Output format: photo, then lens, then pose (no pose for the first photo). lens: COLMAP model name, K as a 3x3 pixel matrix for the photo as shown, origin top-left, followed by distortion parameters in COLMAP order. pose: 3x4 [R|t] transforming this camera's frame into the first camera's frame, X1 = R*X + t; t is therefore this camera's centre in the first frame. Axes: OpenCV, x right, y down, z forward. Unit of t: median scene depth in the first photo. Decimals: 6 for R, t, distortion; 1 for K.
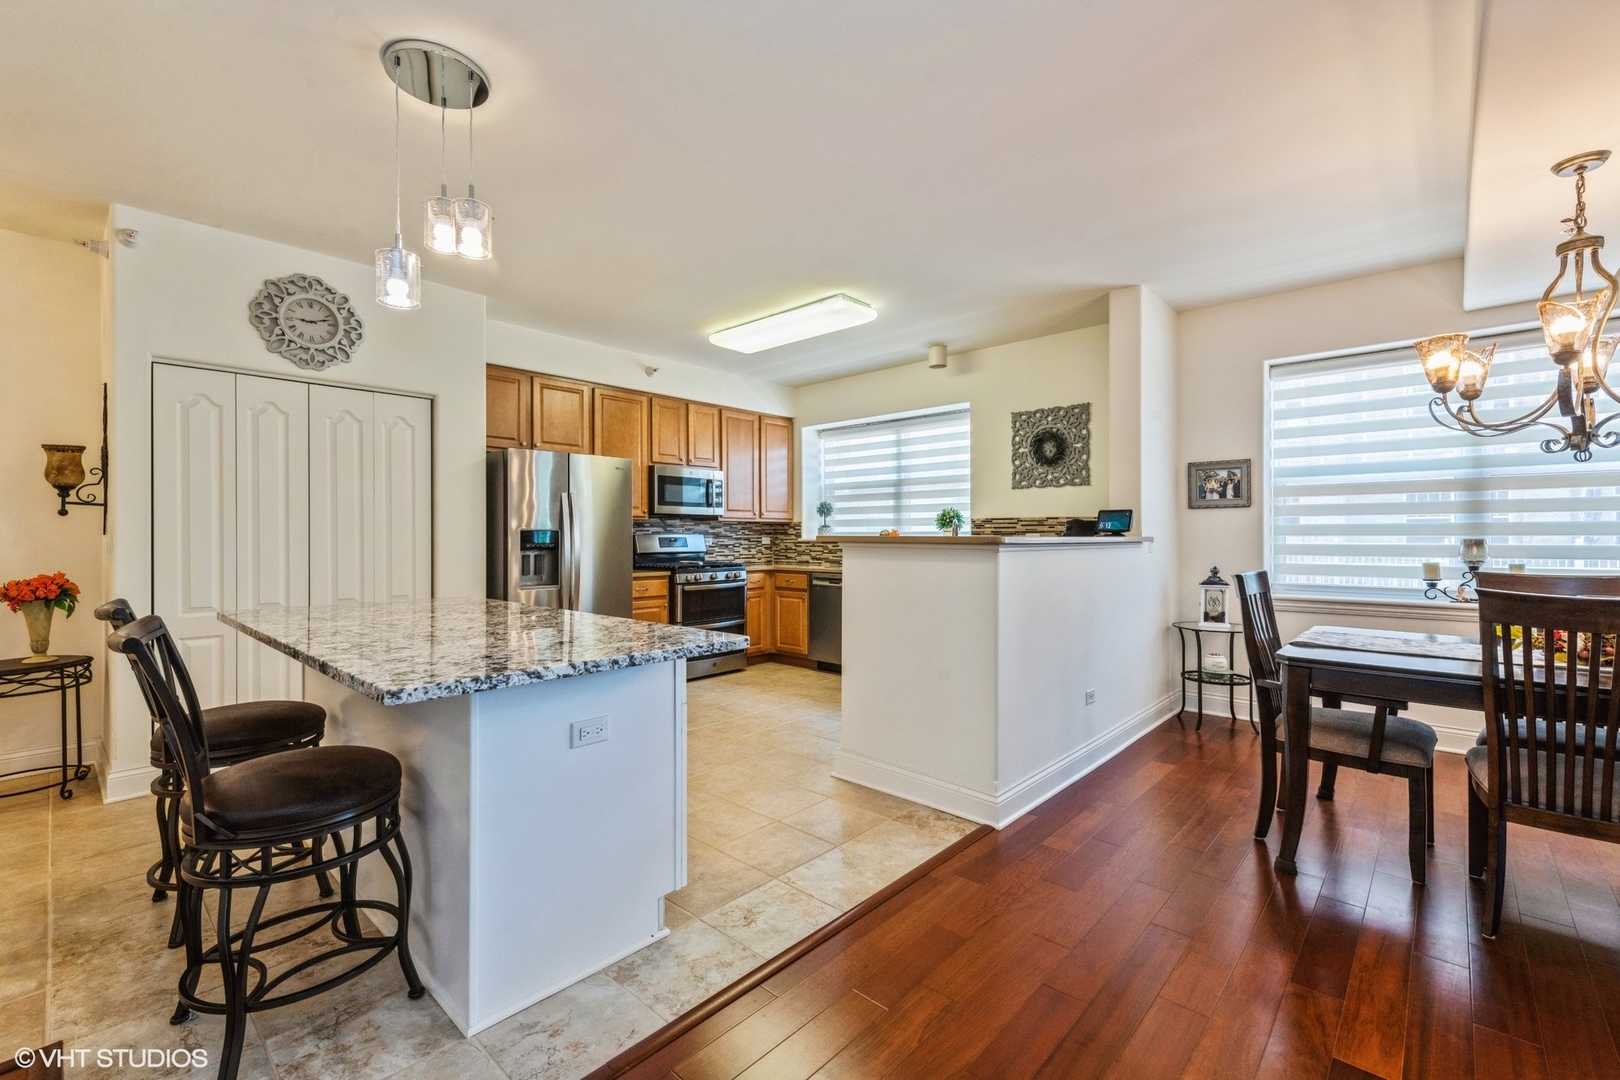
lens RADIAL K [[691.3, 0, 807.6], [0, 691.3, 541.5], [0, 0, 1]] dist [0.003440, 0.000249]
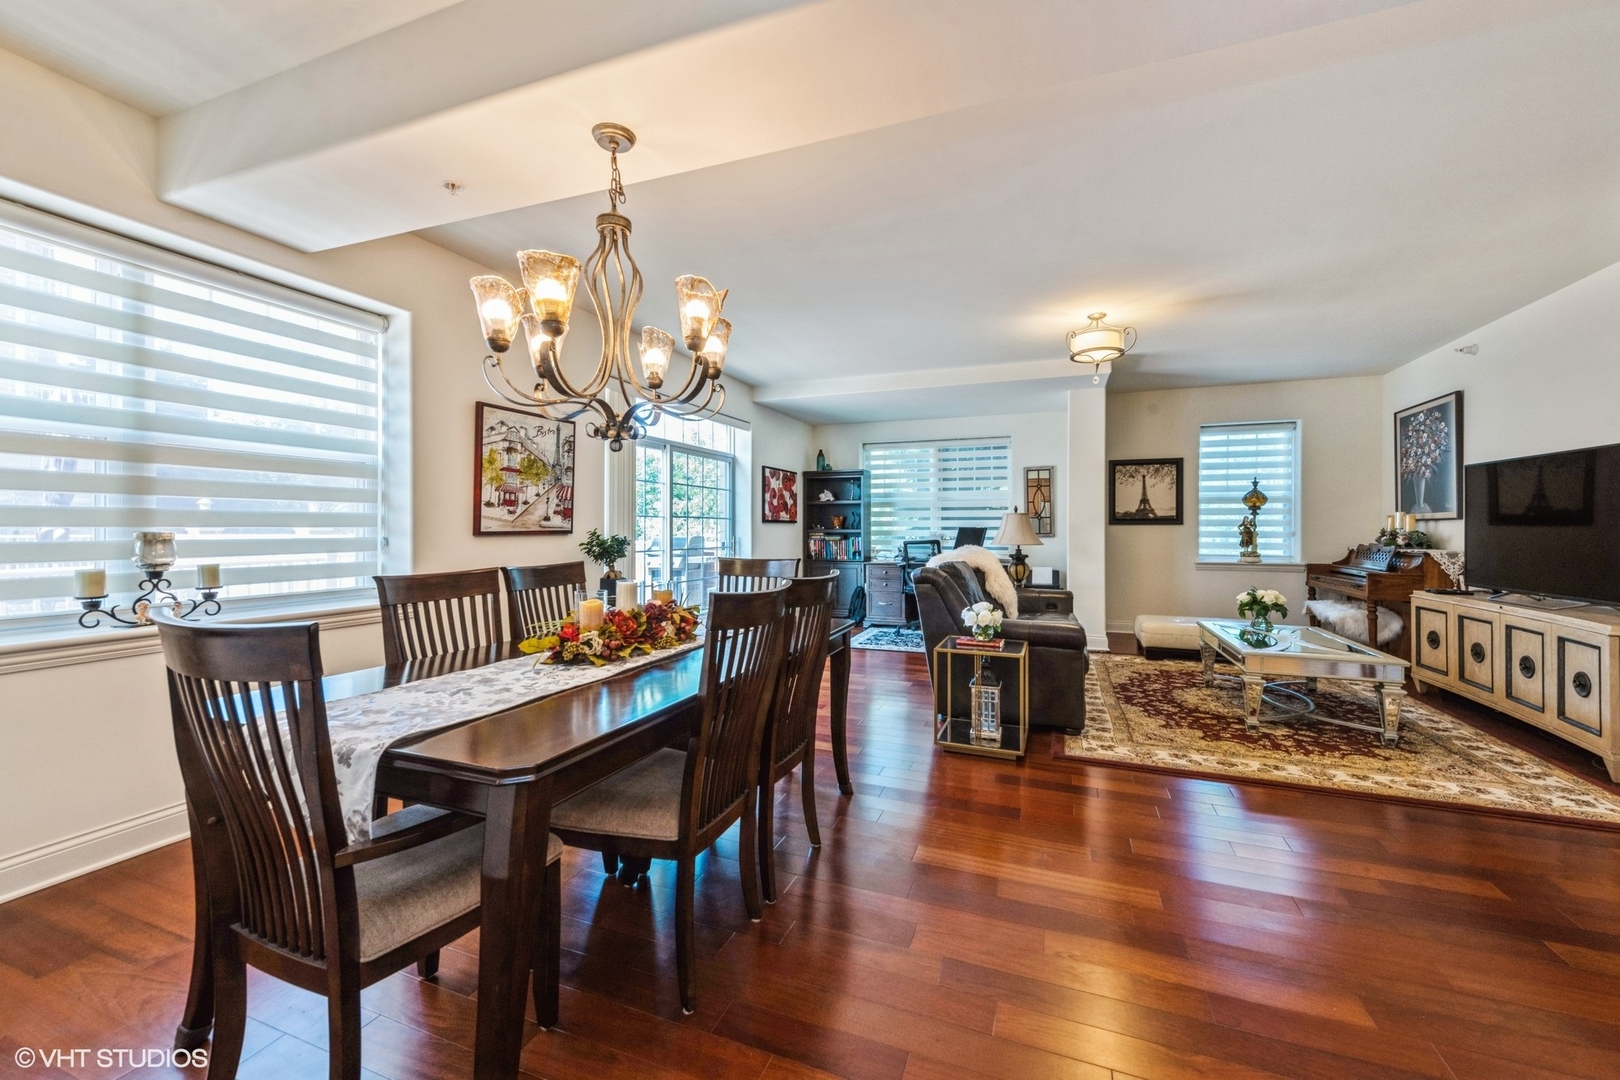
lens RADIAL K [[645.0, 0, 812.4], [0, 645.0, 532.5], [0, 0, 1]] dist [0.014059, 0.000018]
pose [[-0.368184, -0.006058, 0.929733, 0.071093], [0.006094, 0.999942, 0.008929, -0.002963], [-0.929733, 0.008953, -0.368126, 0.401503]]
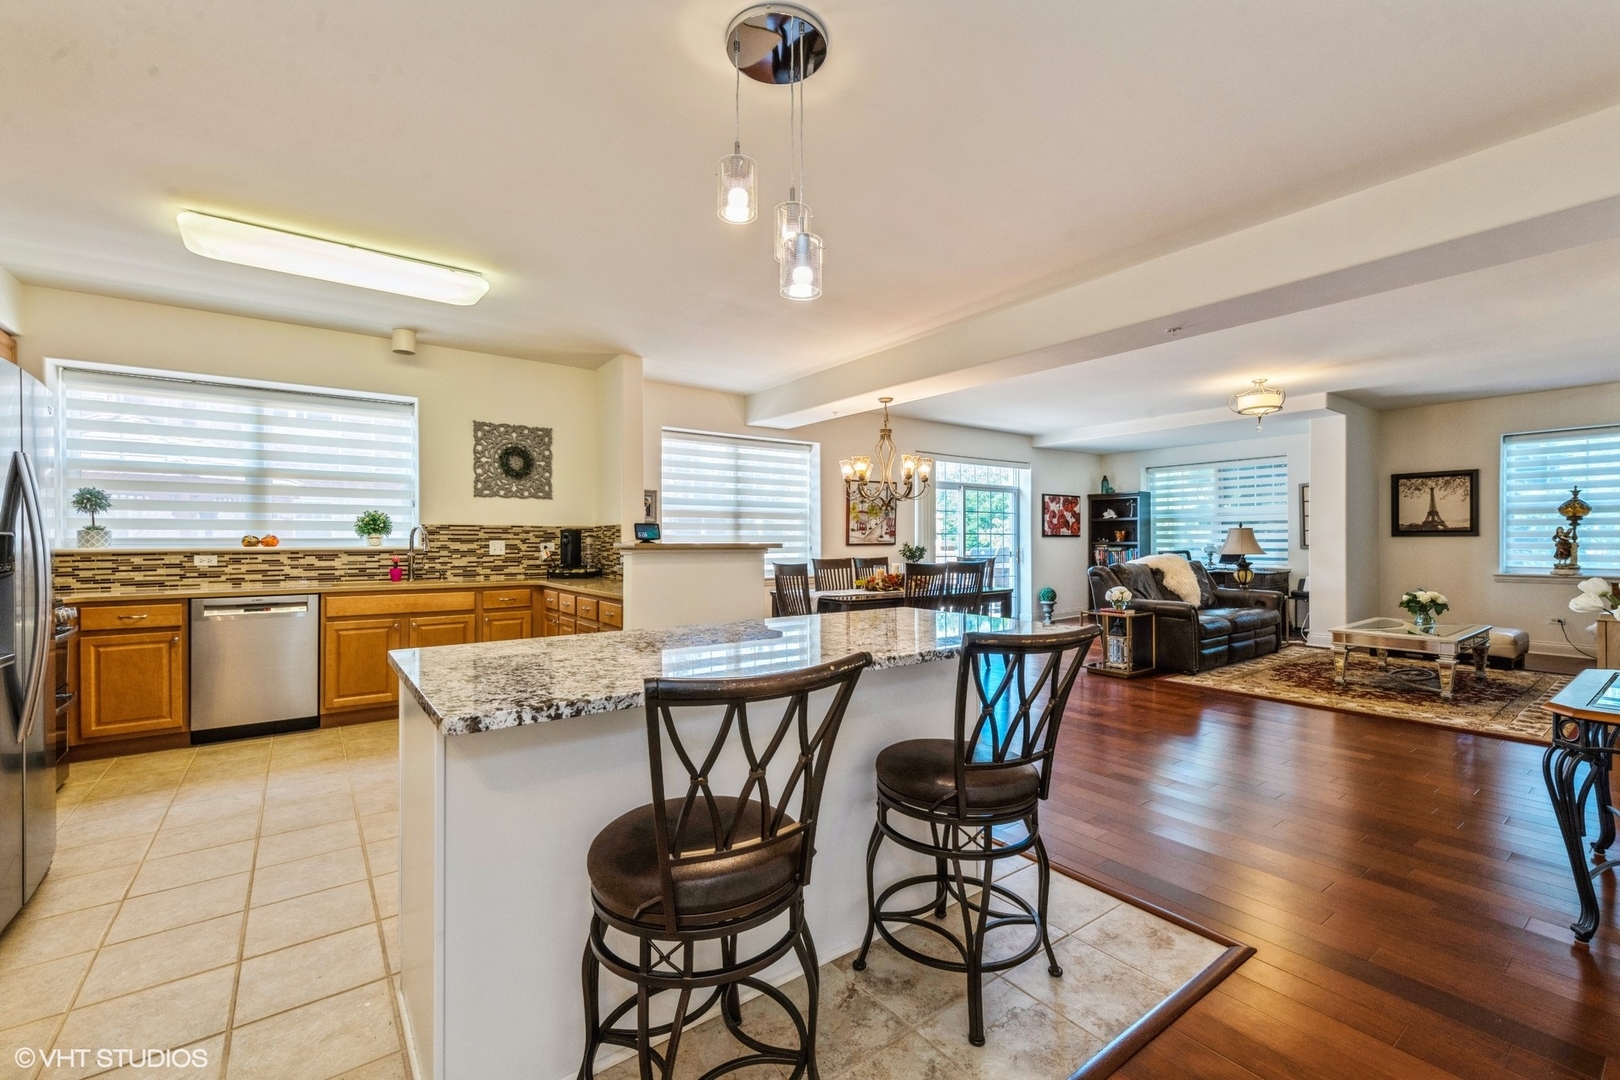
lens RADIAL K [[664.6, 0, 798.6], [0, 664.6, 549.6], [0, 0, 1]] dist [0.008099, -0.000751]
pose [[0.195877, -0.012745, 0.980546, -0.513206], [0.010017, 0.999889, 0.010996, -0.003906], [-0.980577, 0.007668, 0.195983, 0.312440]]
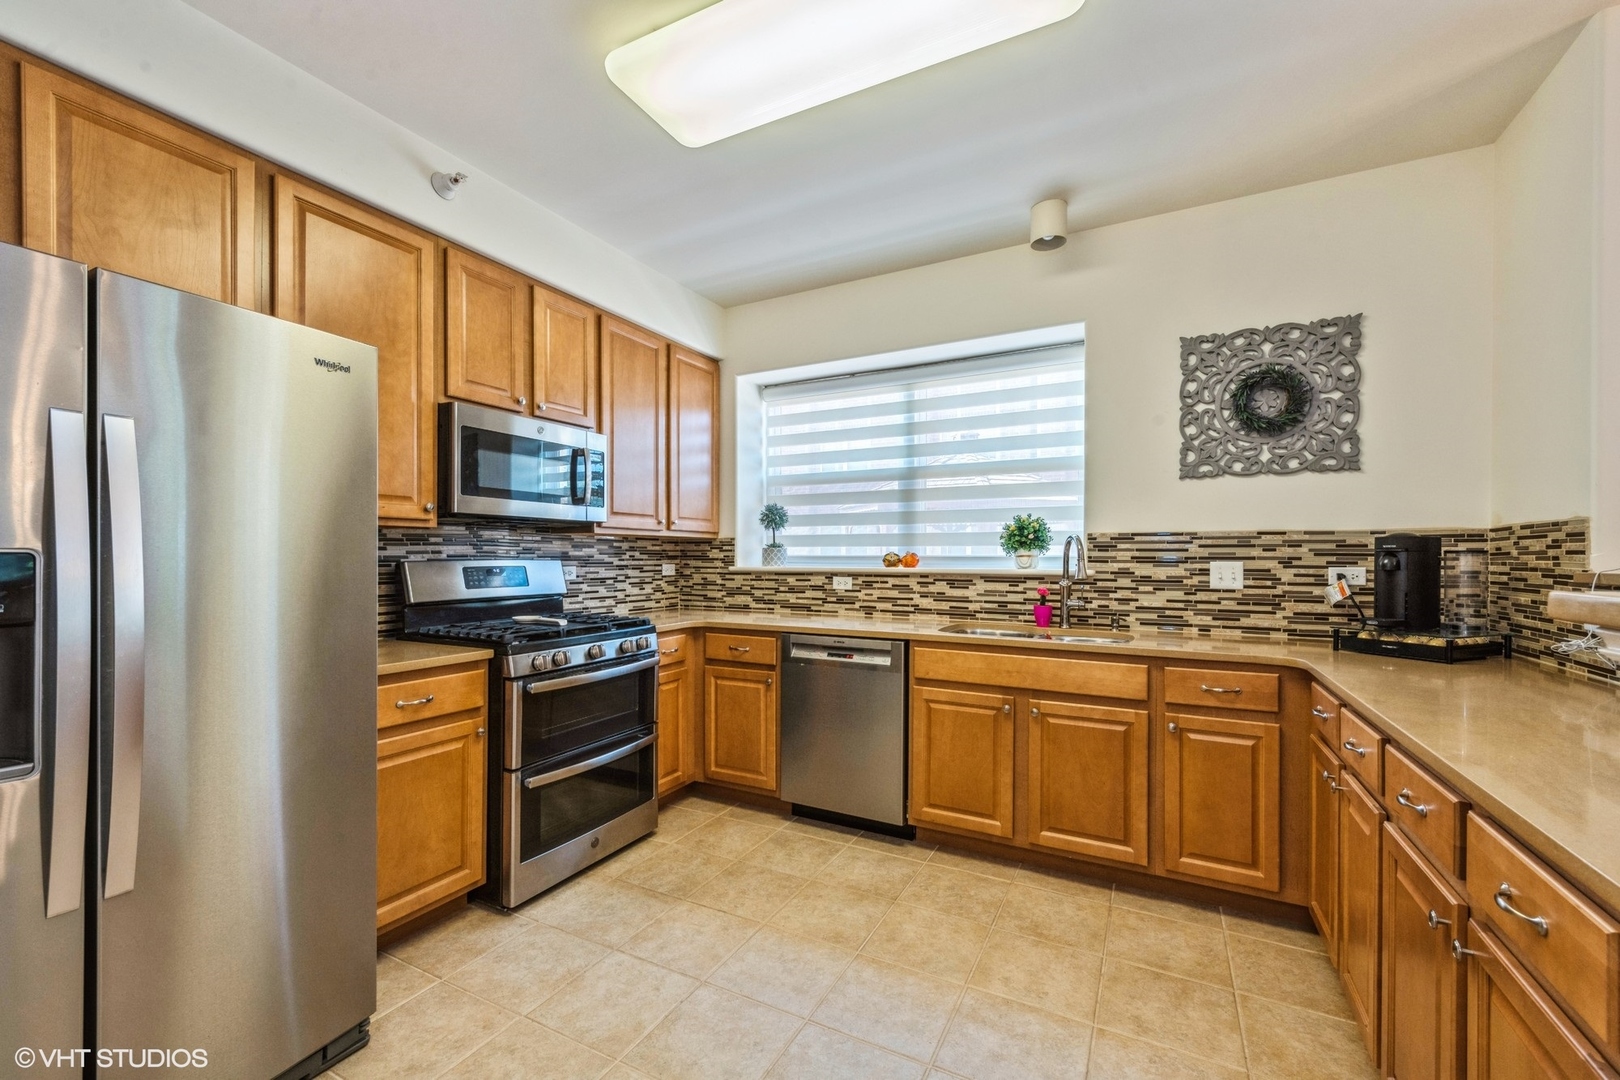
lens RADIAL K [[664.6, 0, 811.9], [0, 664.6, 556.6], [0, 0, 1]] dist [0.008099, -0.000751]
pose [[0.965488, 0.003662, 0.260423, -0.108018], [-0.001285, 0.999956, -0.009298, -0.008803], [-0.260446, 0.008642, 0.965450, 0.517249]]
